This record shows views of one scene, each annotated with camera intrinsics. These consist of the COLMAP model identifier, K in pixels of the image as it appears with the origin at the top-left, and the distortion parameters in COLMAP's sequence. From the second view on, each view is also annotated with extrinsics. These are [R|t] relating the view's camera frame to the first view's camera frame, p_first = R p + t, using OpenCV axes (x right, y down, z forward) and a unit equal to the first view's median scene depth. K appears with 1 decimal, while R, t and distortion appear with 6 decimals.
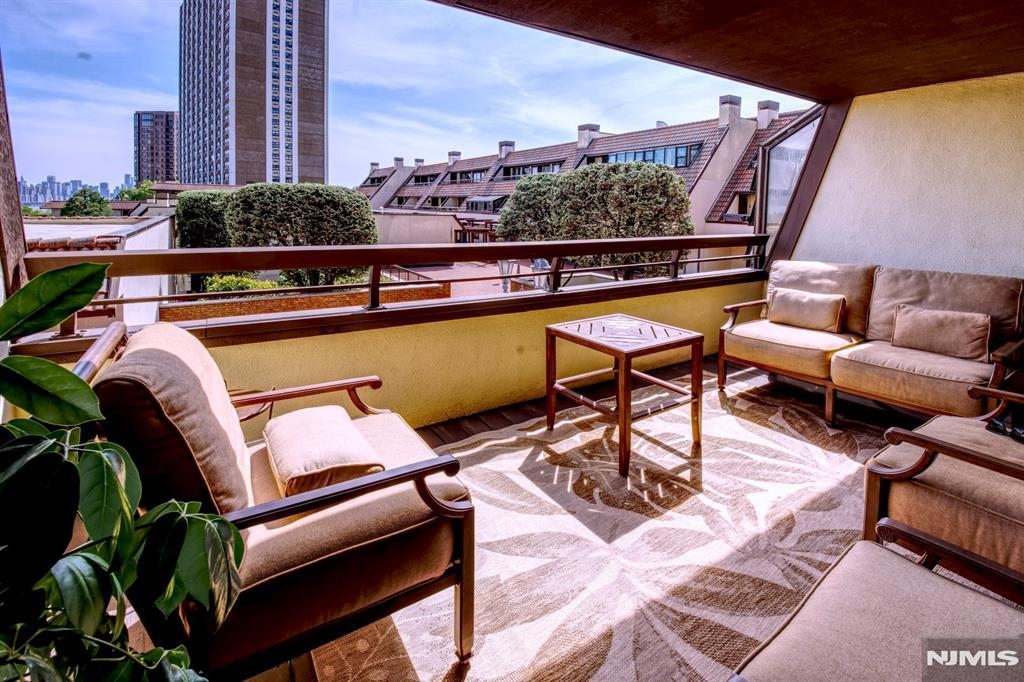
lens RADIAL K [[458.9, 0, 512.0], [0, 458.9, 341.0], [0, 0, 1]] dist [-0.000935, -0.000122]
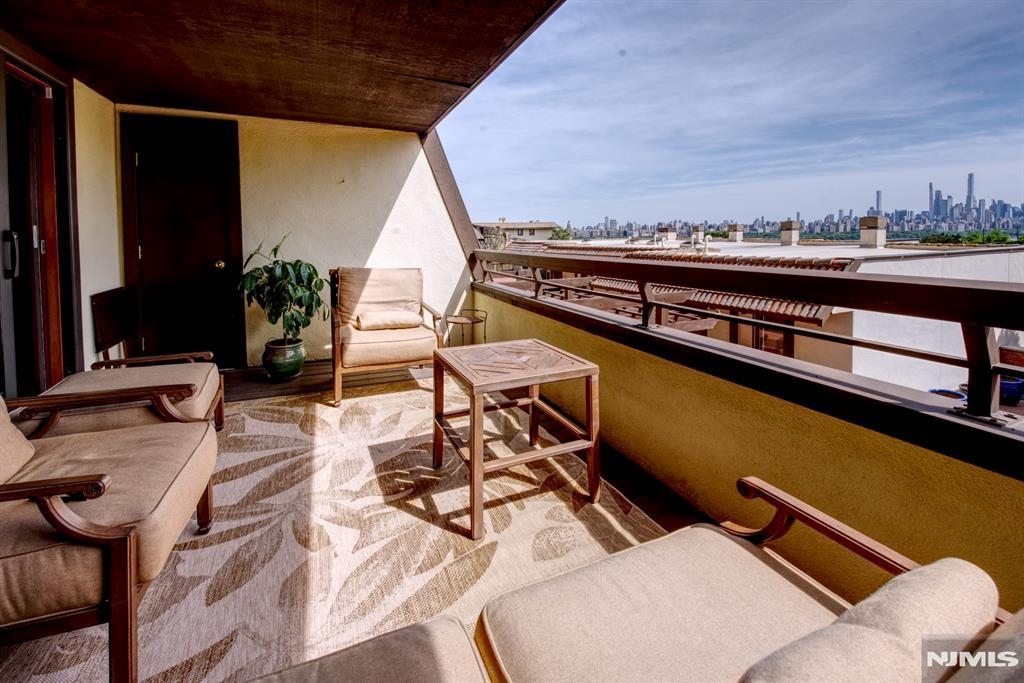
lens RADIAL K [[437.8, 0, 512.0], [0, 437.8, 341.5], [0, 0, 1]] dist [0.001202, 0.000167]
pose [[-0.164155, 0.226865, -0.959992, 1.286838], [-0.283196, 0.921388, 0.266167, -0.334047], [0.944909, 0.315559, -0.087003, 1.337407]]
